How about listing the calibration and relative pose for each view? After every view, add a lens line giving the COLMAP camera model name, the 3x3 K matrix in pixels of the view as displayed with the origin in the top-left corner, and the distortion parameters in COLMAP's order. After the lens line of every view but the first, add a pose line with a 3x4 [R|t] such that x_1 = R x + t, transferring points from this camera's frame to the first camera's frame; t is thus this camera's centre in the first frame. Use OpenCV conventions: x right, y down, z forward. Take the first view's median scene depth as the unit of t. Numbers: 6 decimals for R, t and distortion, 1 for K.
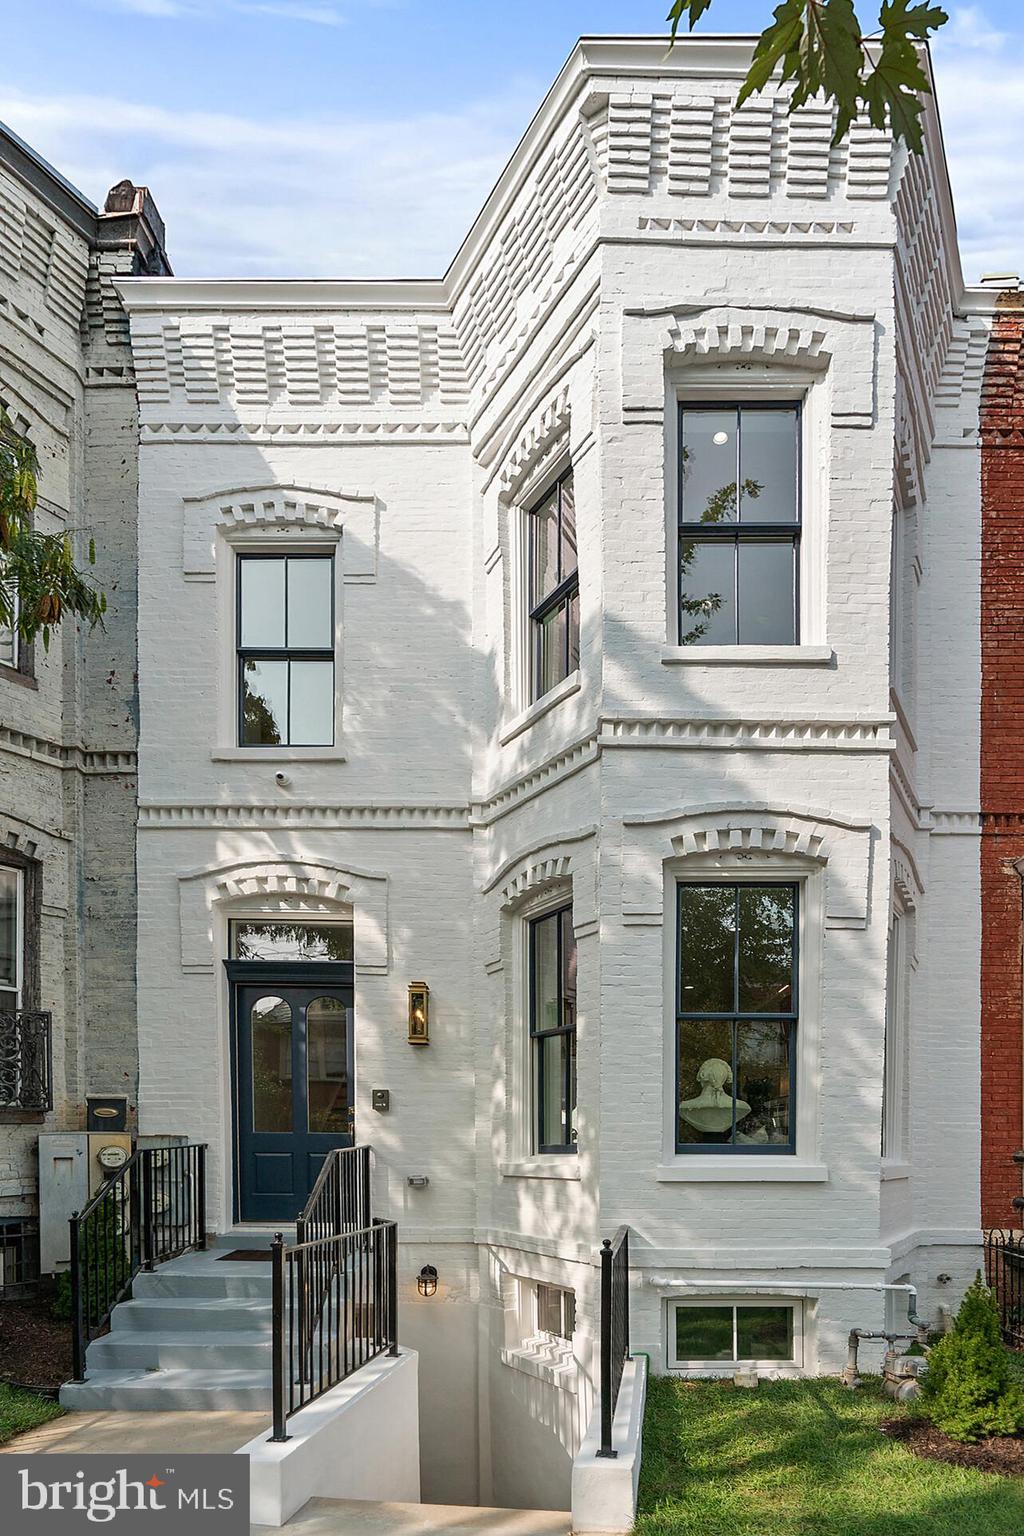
lens RADIAL K [[800.8, 0, 514.4], [0, 800.8, 787.9], [0, 0, 1]] dist [0.000300, -0.000504]
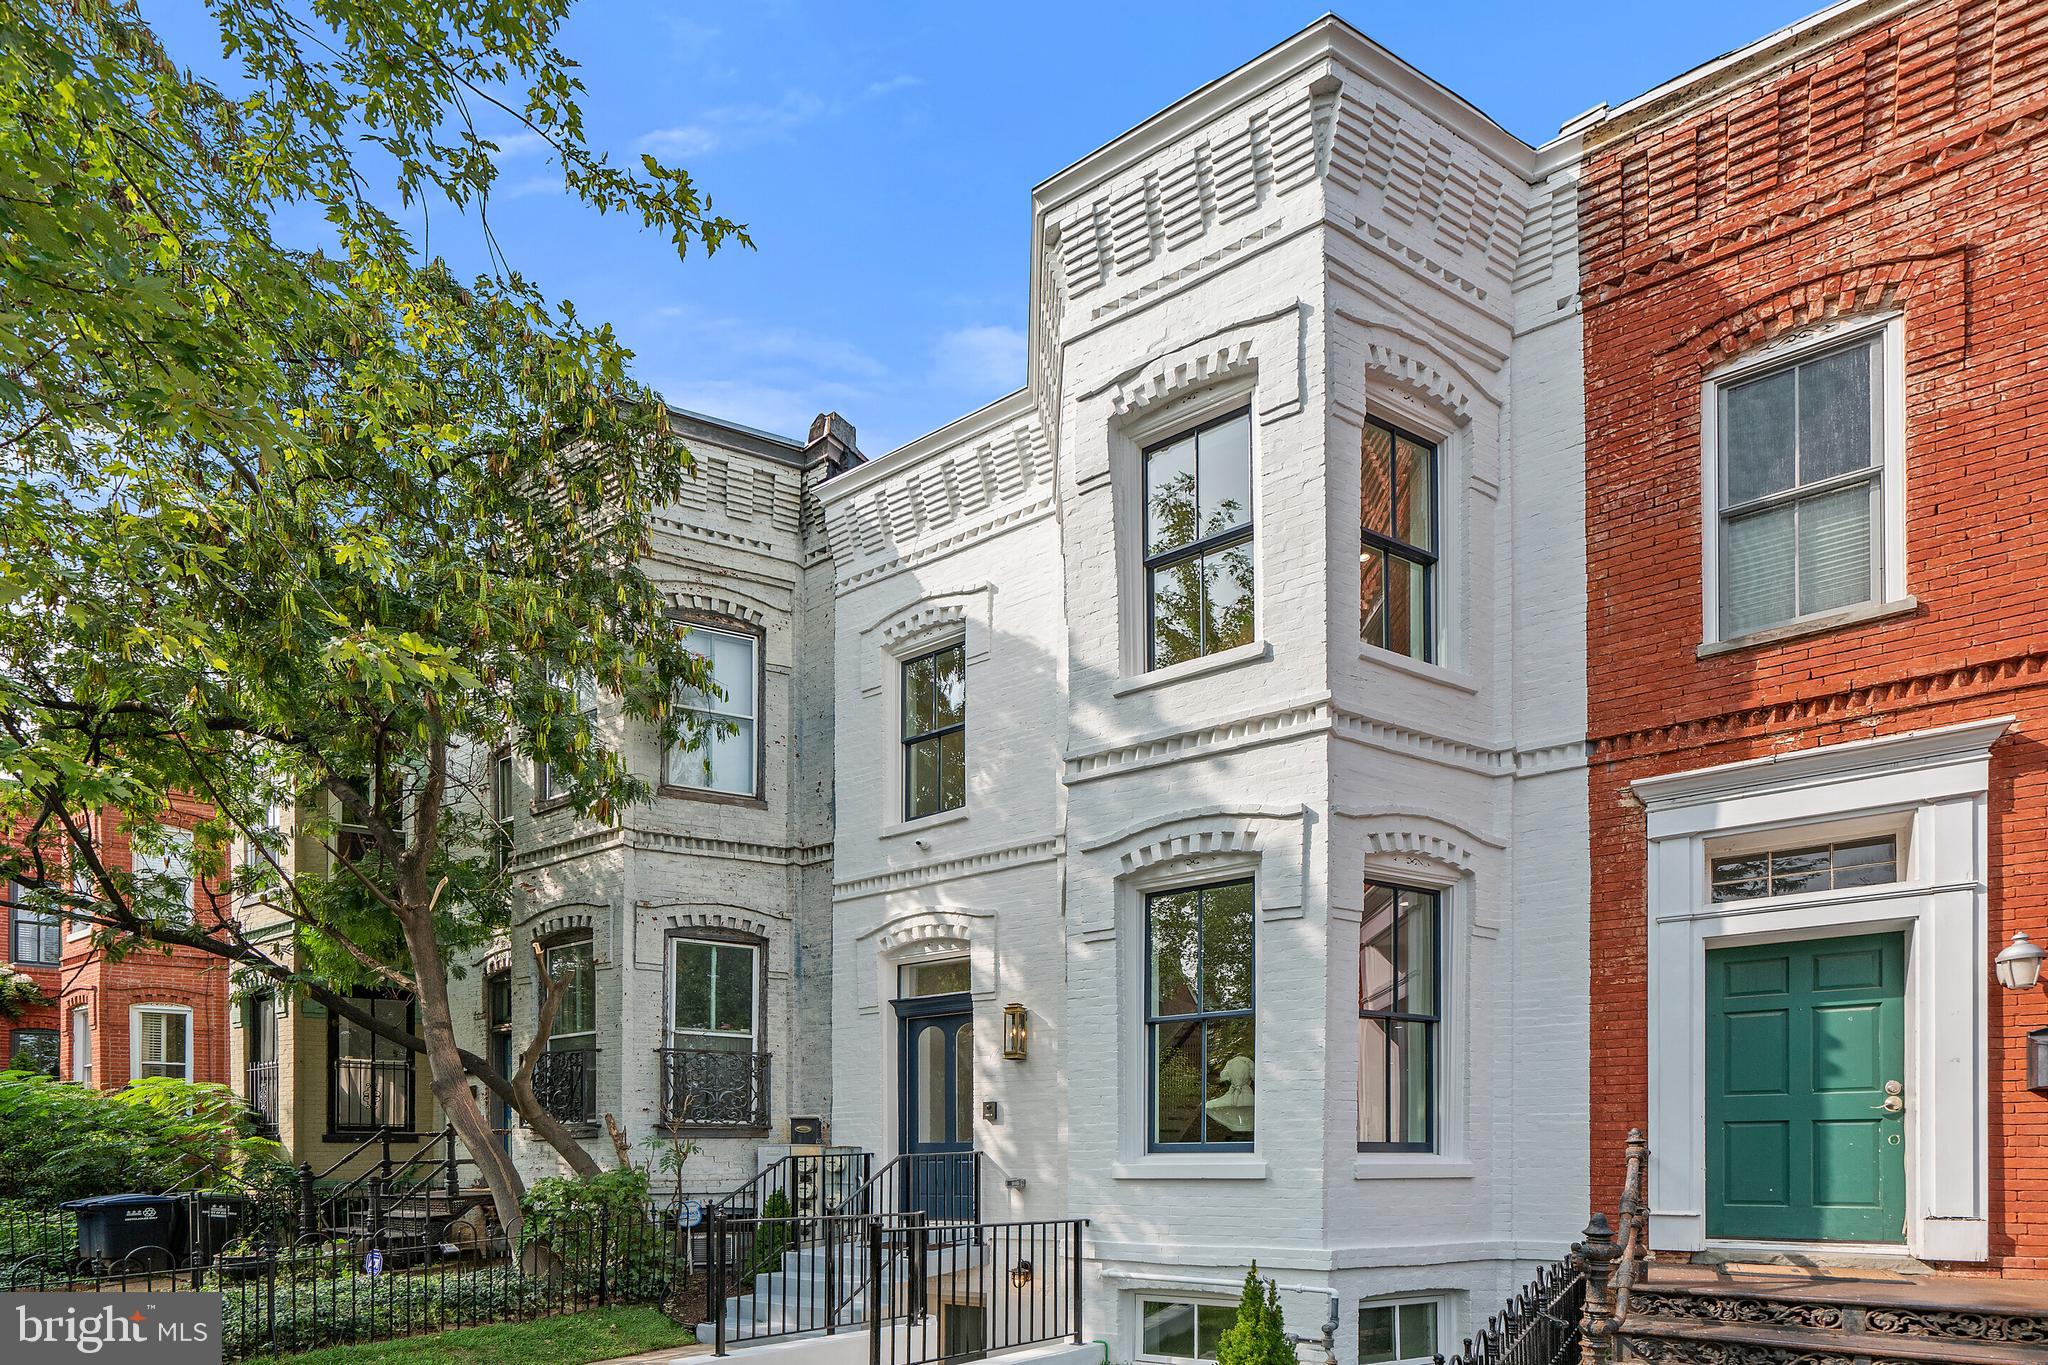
lens RADIAL K [[799.1, 0, 1028.3], [0, 799.1, 689.2], [0, 0, 1]] dist [0.002054, 0.000554]
pose [[0.872440, -0.257677, -0.415273, 0.470430], [0.206763, 0.964530, -0.164105, -0.006063], [0.442830, 0.057308, 0.894772, -0.061624]]
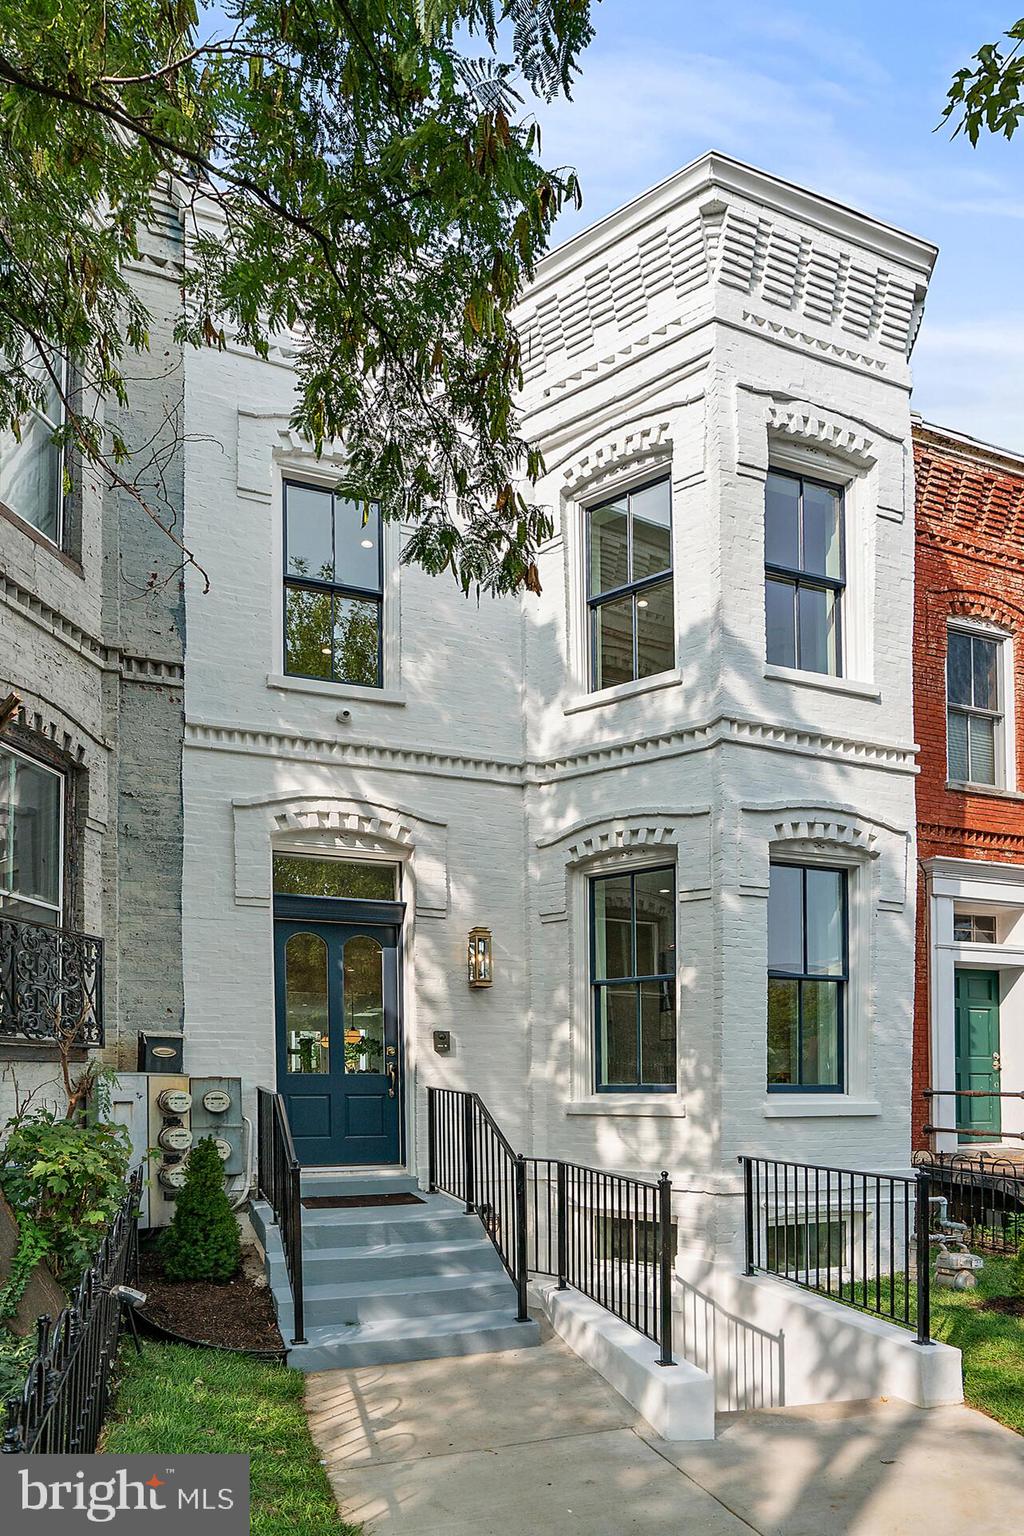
lens RADIAL K [[762.5, 0, 512.9], [0, 762.5, 696.7], [0, 0, 1]] dist [0.011916, -0.000160]
pose [[0.939596, 0.148614, 0.308338, -0.415877], [-0.134367, 0.988660, -0.067061, 0.001103], [-0.314808, 0.021580, 0.948910, 0.016057]]
